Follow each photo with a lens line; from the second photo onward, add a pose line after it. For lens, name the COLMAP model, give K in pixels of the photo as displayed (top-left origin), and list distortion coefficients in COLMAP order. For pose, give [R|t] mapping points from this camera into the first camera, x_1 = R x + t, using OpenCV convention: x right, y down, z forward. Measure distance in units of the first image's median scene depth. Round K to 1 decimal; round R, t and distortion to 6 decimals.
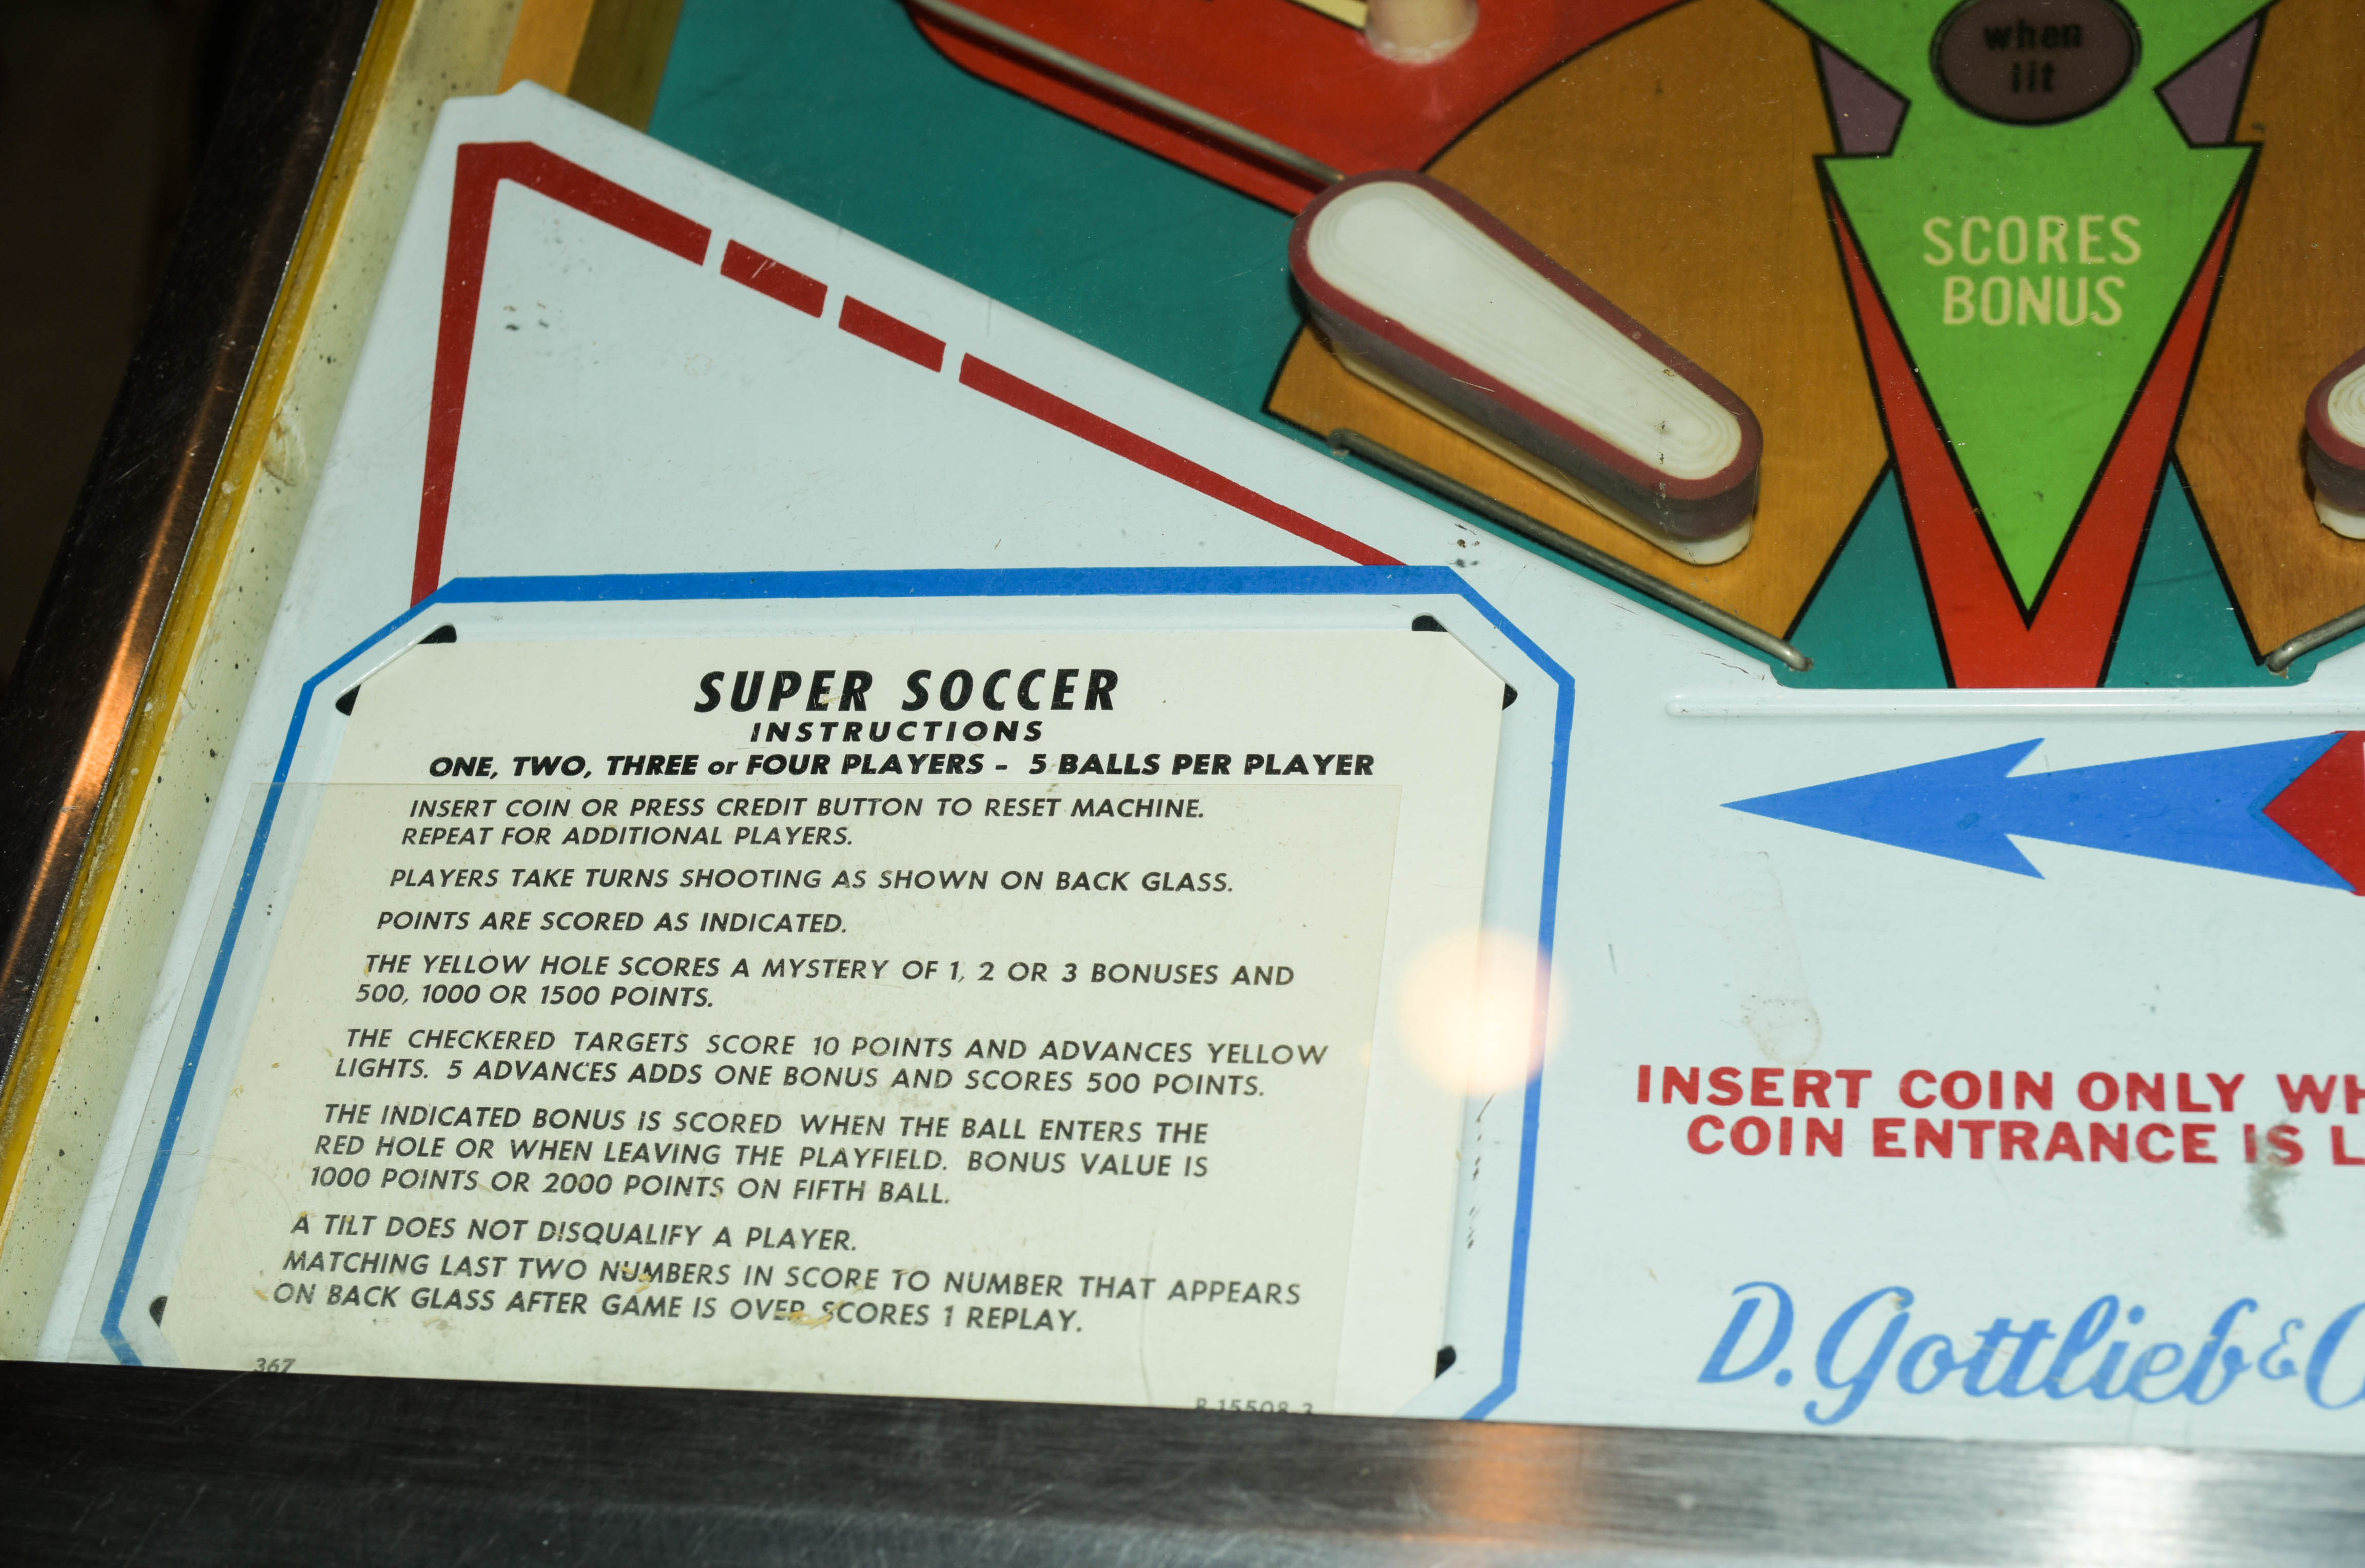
lens RADIAL K [[3511.0, 0, 1182.6], [0, 3511.0, 783.9], [0, 0, 1]] dist [-0.020584, 0.000000]
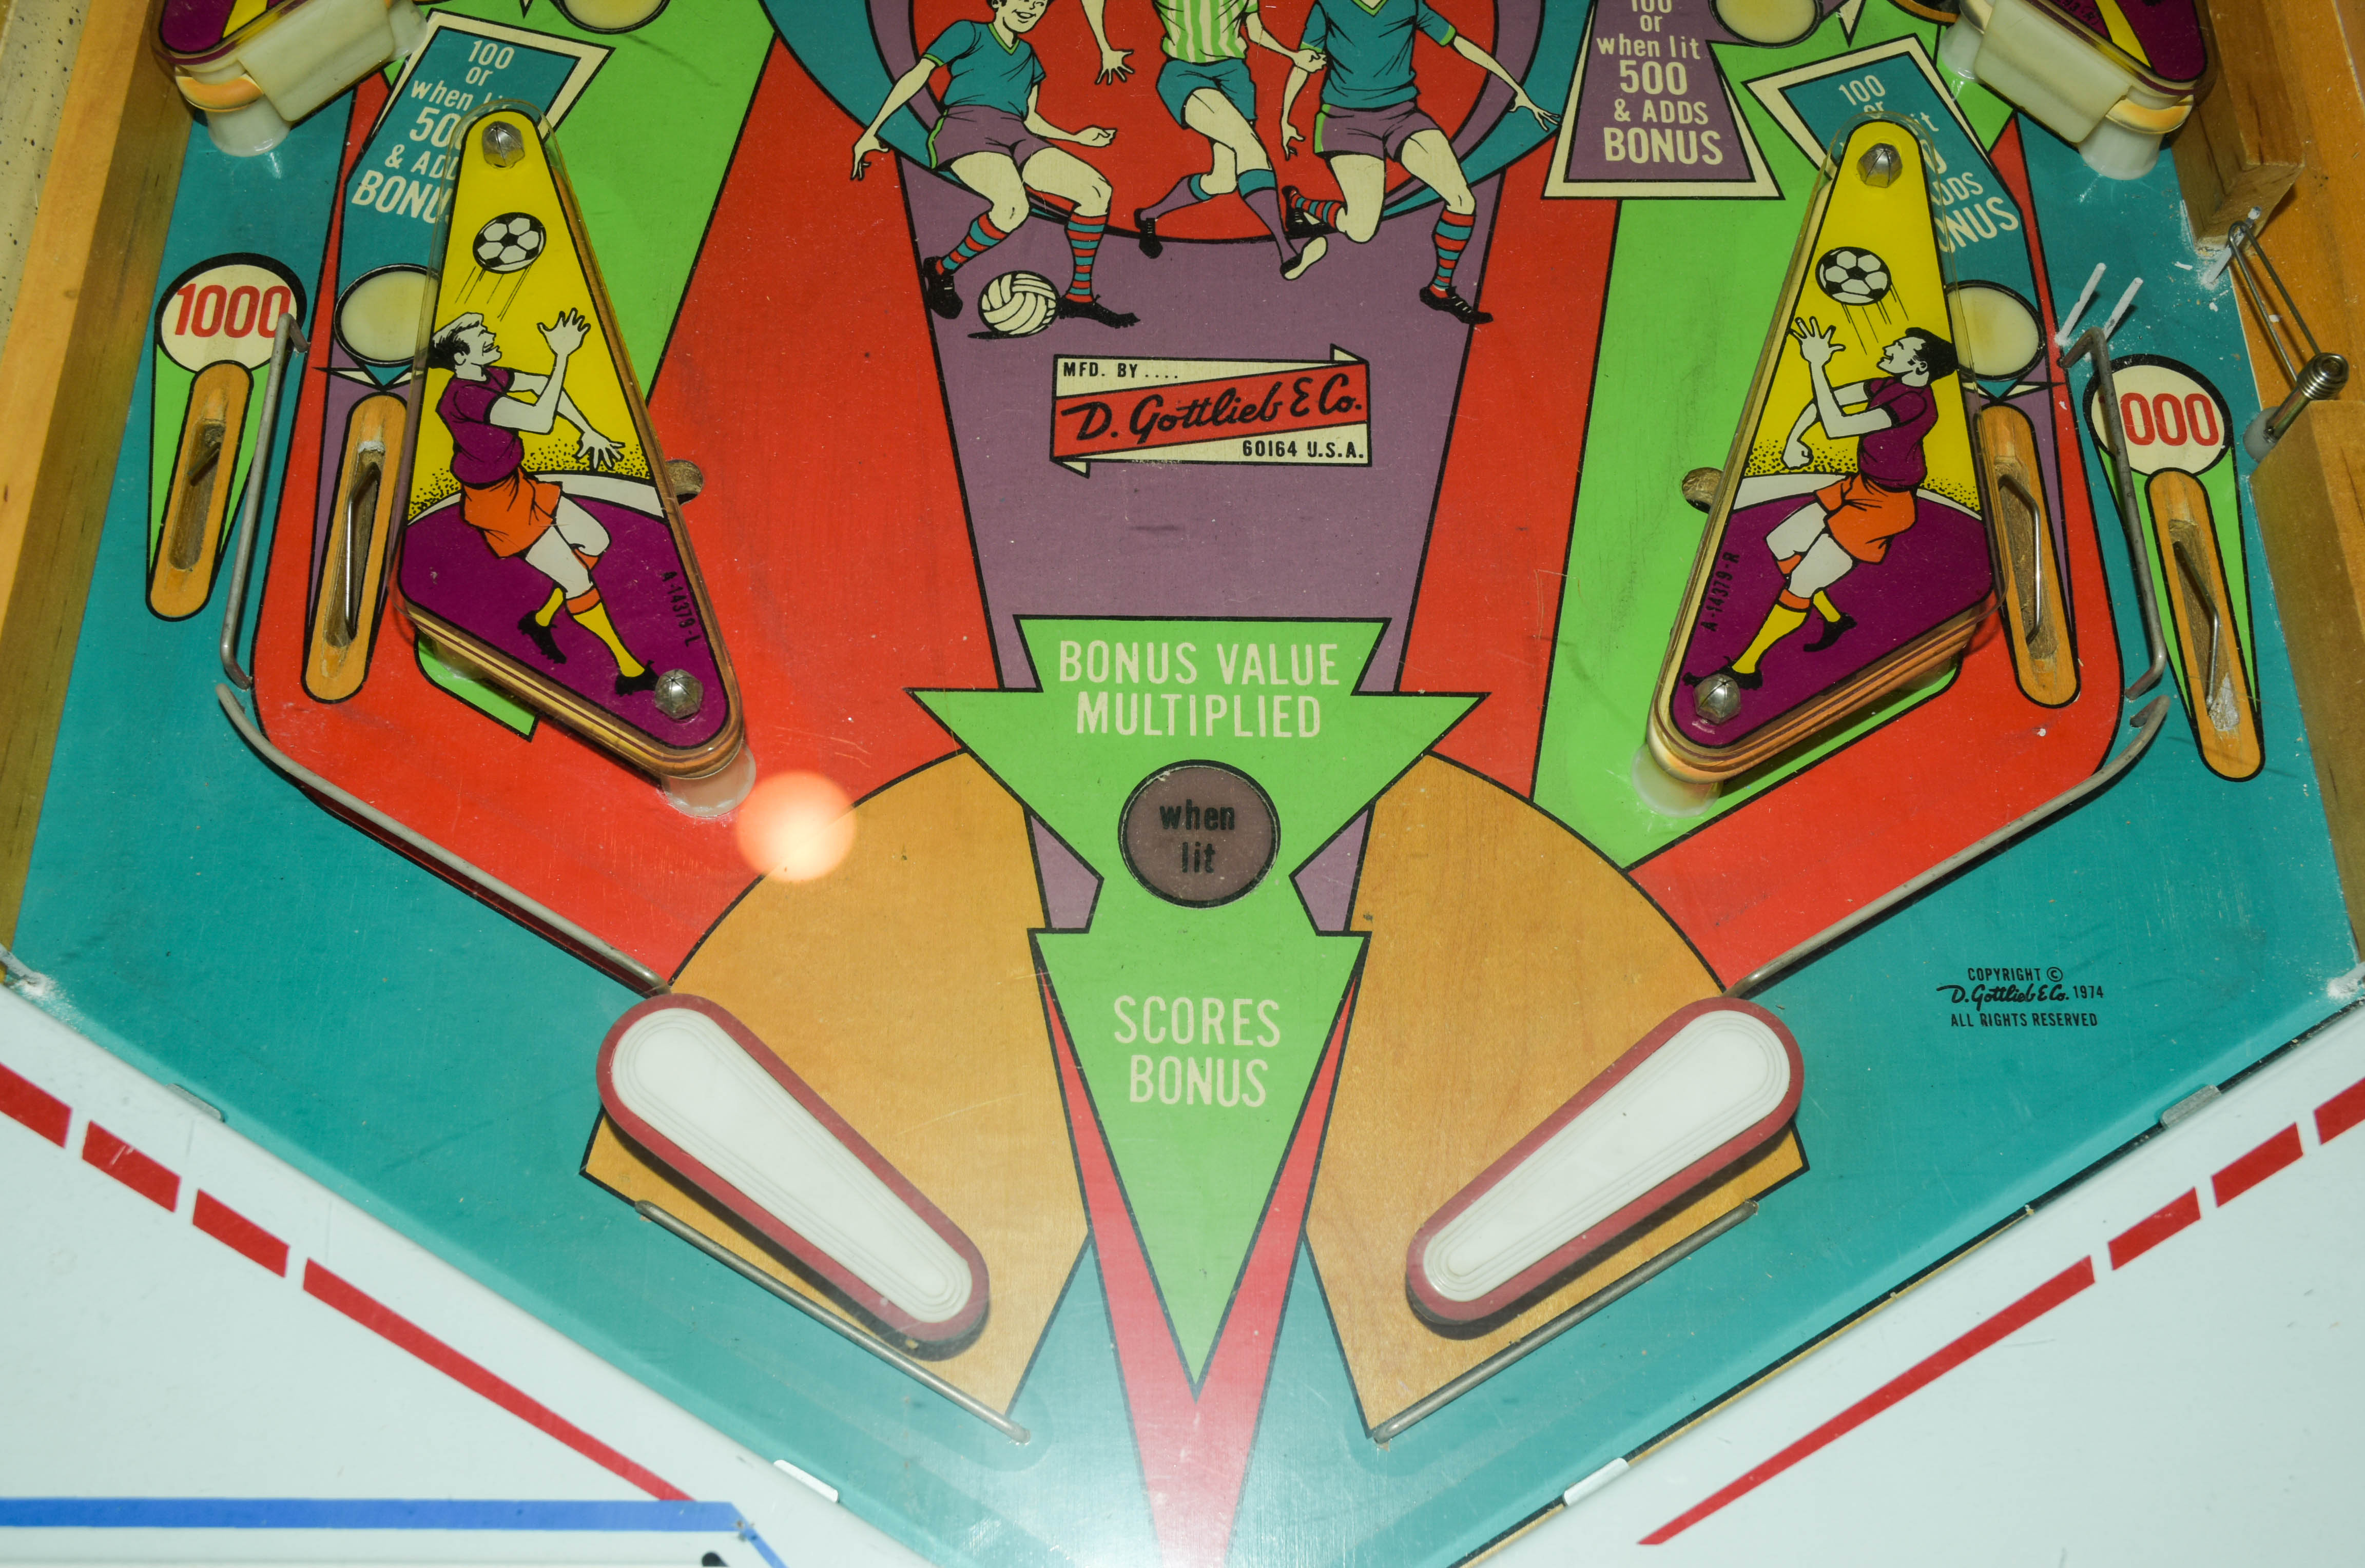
lens RADIAL K [[2311.0, 0, 1187.6], [0, 2311.0, 800.9], [0, 0, 1]] dist [-0.018897, 0.000000]
pose [[0.969816, -0.033713, 0.241495, 0.045398], [-0.004021, 0.988050, 0.154081, -0.427829], [-0.243803, -0.150401, 0.958092, 0.244757]]
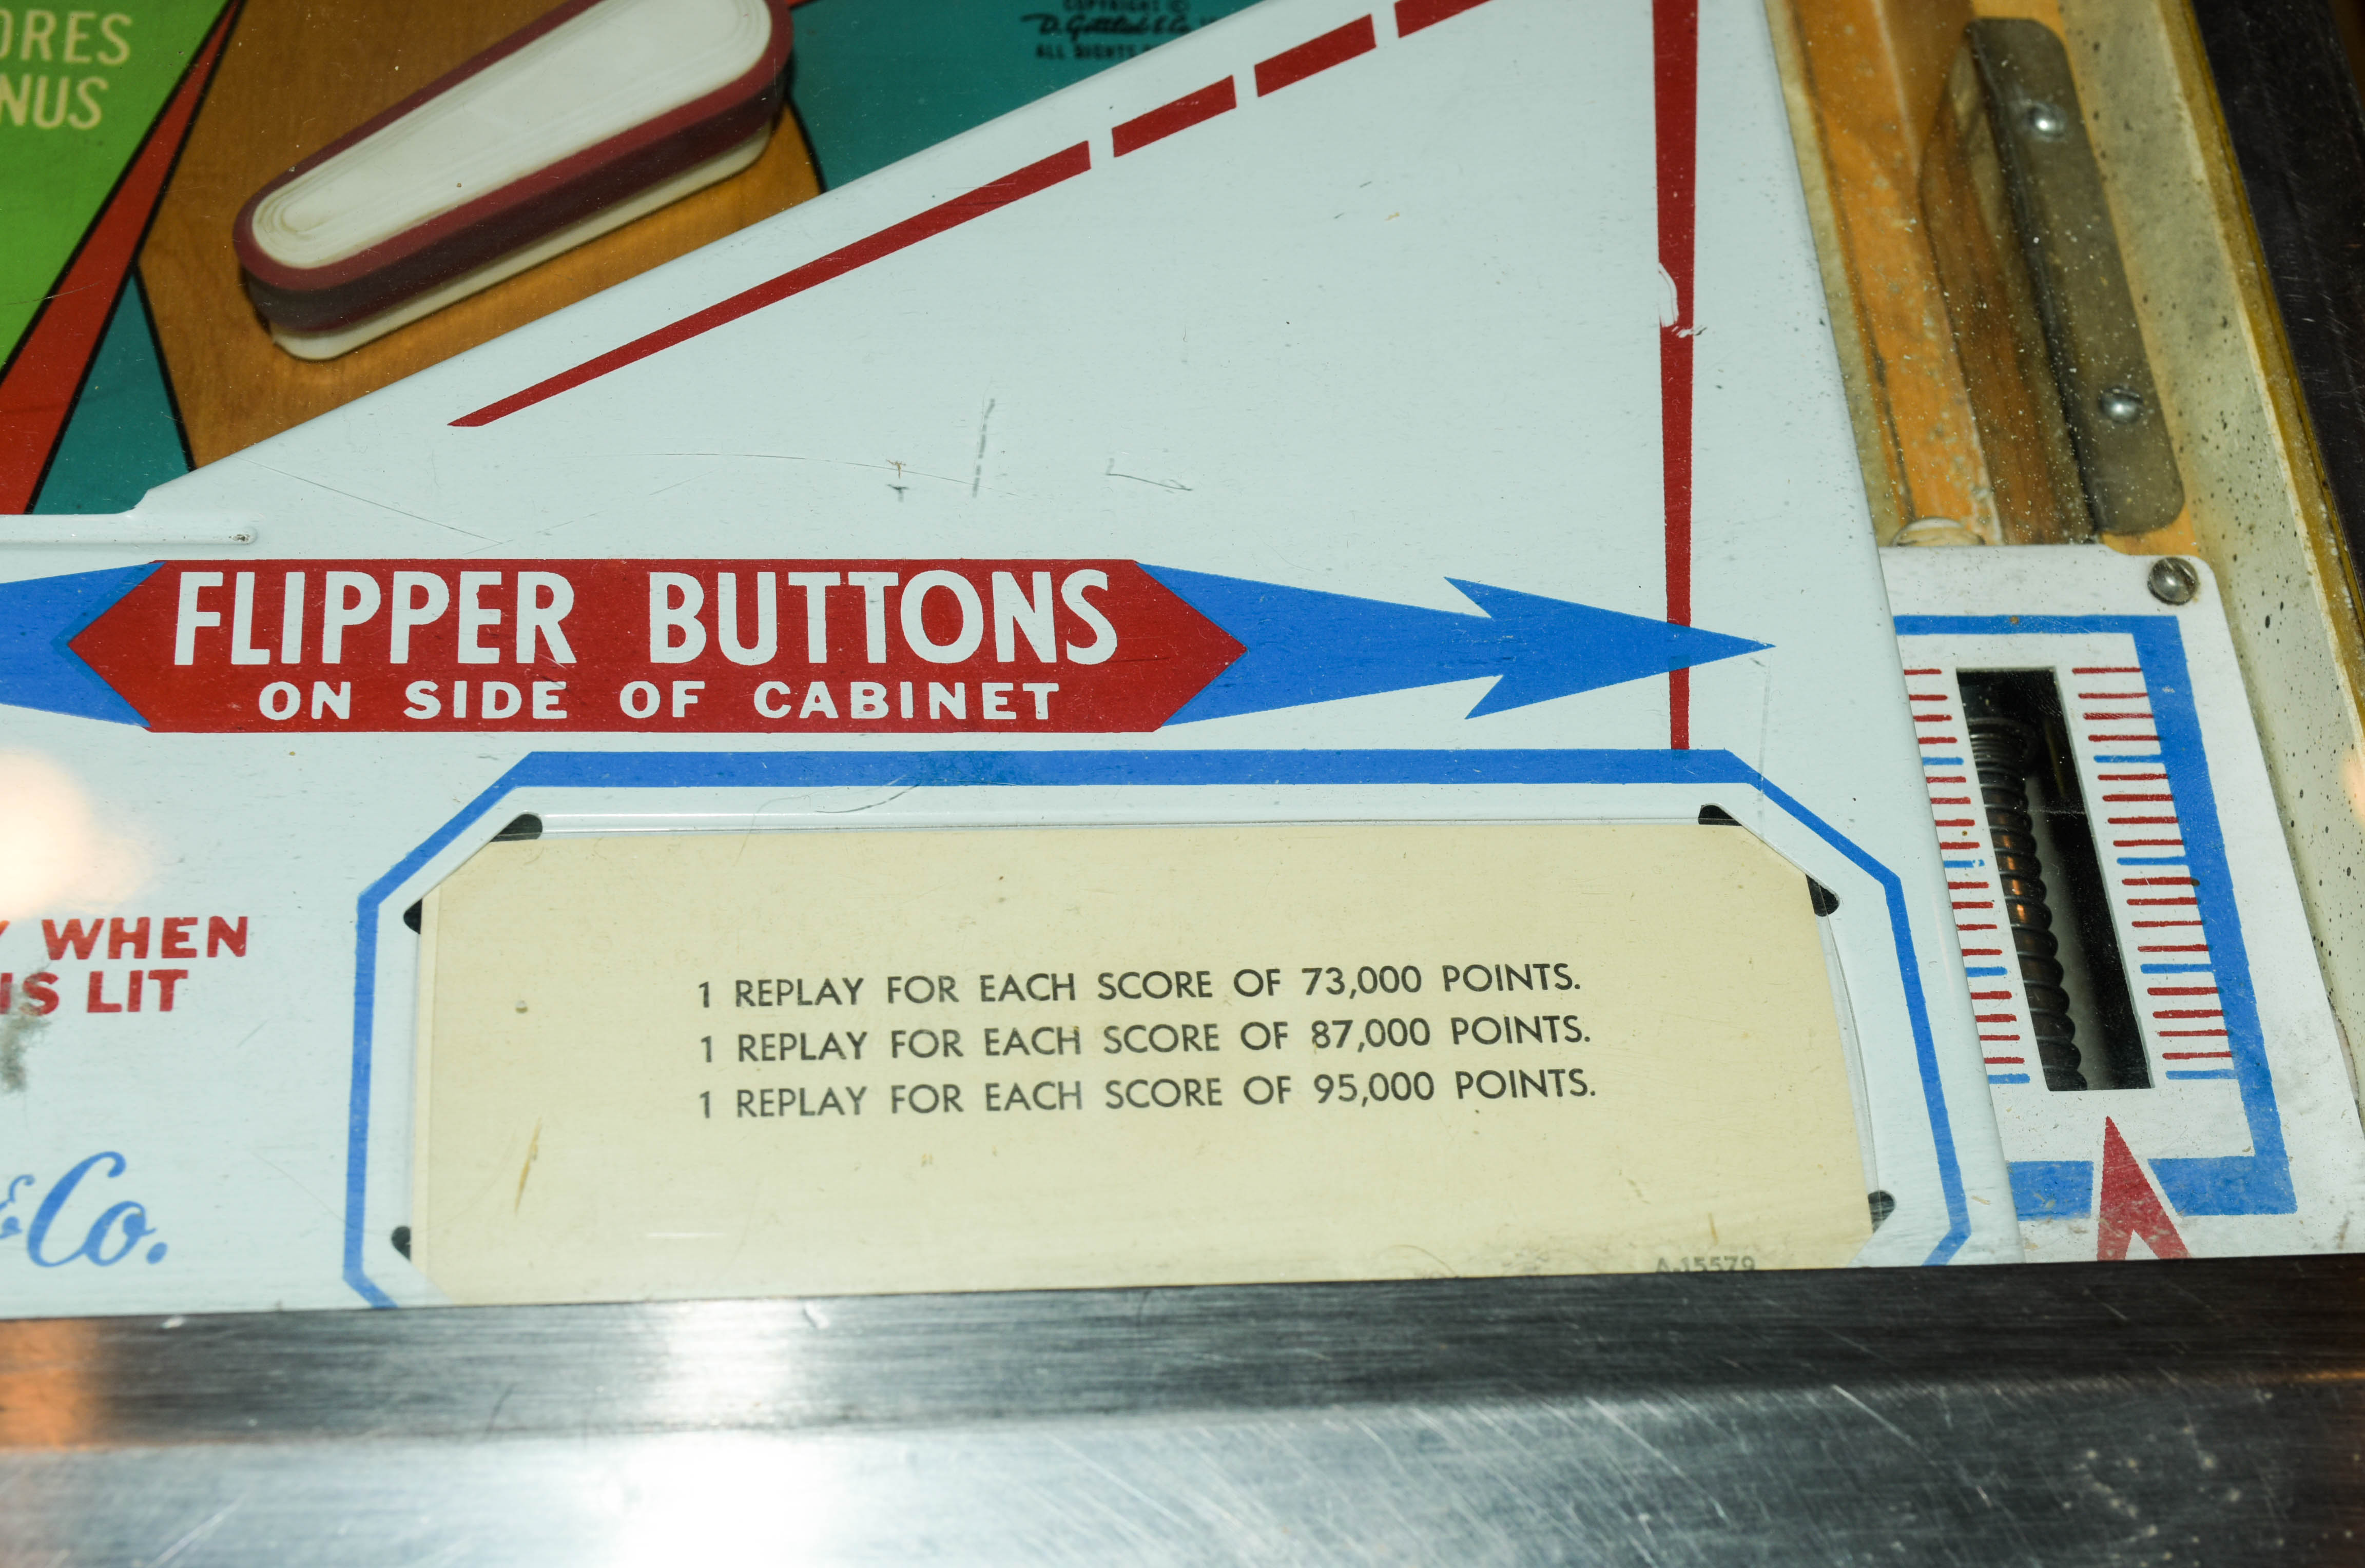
lens RADIAL K [[3511.0, 0, 1181.8], [0, 3511.0, 786.0], [0, 0, 1]] dist [-0.020584, 0.000000]
pose [[0.935633, -0.024587, 0.352116, 0.233918], [0.004259, 0.998285, 0.058389, -0.007655], [-0.352948, -0.053131, 0.934133, -0.006185]]
